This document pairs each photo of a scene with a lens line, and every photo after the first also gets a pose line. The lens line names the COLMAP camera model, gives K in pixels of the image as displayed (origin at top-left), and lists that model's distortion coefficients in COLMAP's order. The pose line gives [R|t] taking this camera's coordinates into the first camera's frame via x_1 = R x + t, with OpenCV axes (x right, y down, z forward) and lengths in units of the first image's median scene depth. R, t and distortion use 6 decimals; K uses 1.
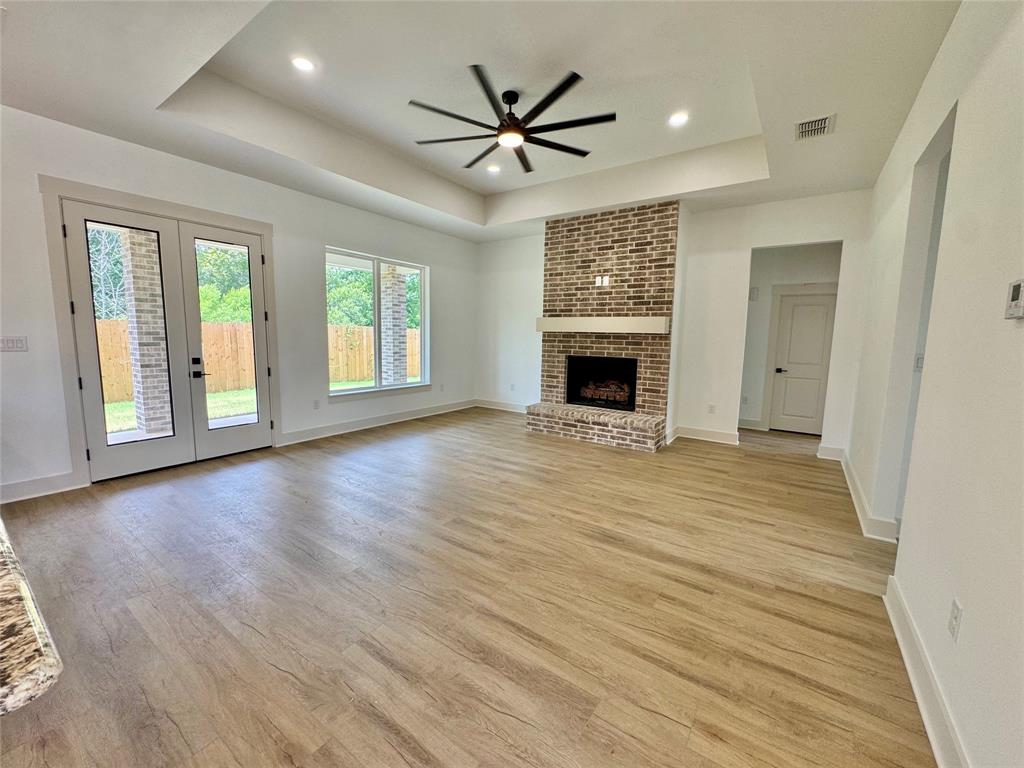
lens RADIAL K [[410.0, 0, 512.1], [0, 410.0, 384.1], [0, 0, 1]] dist [-0.001575, -0.000291]
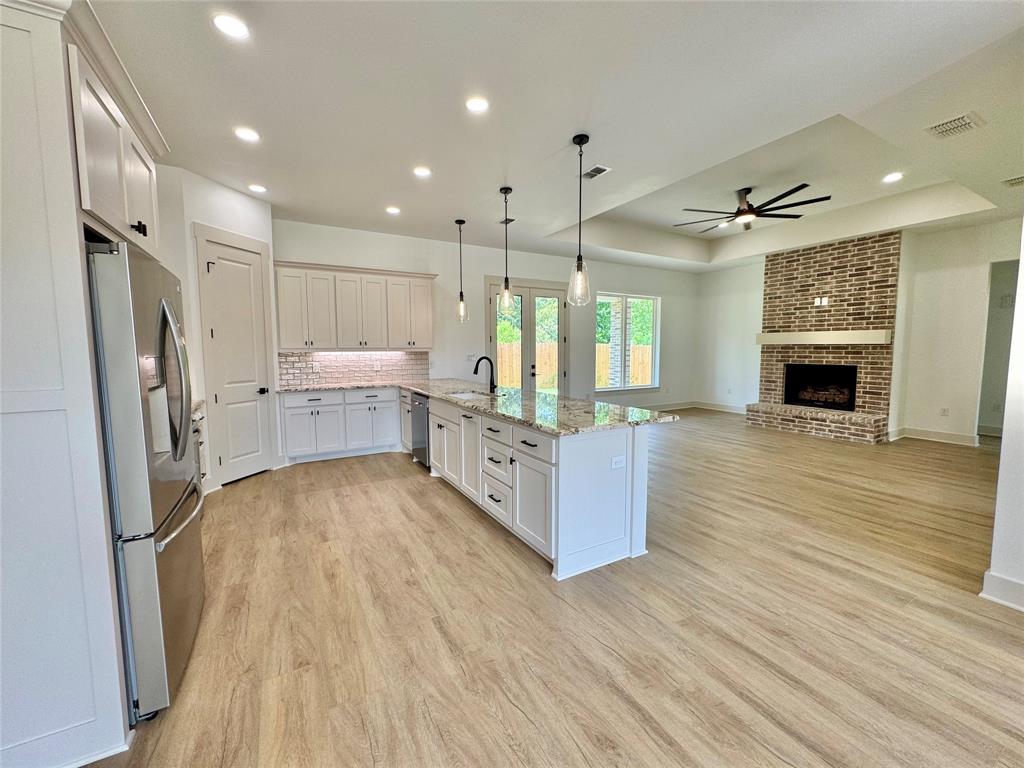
lens RADIAL K [[410.0, 0, 512.7], [0, 410.0, 382.0], [0, 0, 1]] dist [-0.001575, -0.000291]
pose [[0.905149, 0.013949, -0.424866, -0.086800], [-0.030822, 0.998984, -0.032866, 0.052709], [0.423976, 0.042844, 0.904659, -0.467959]]
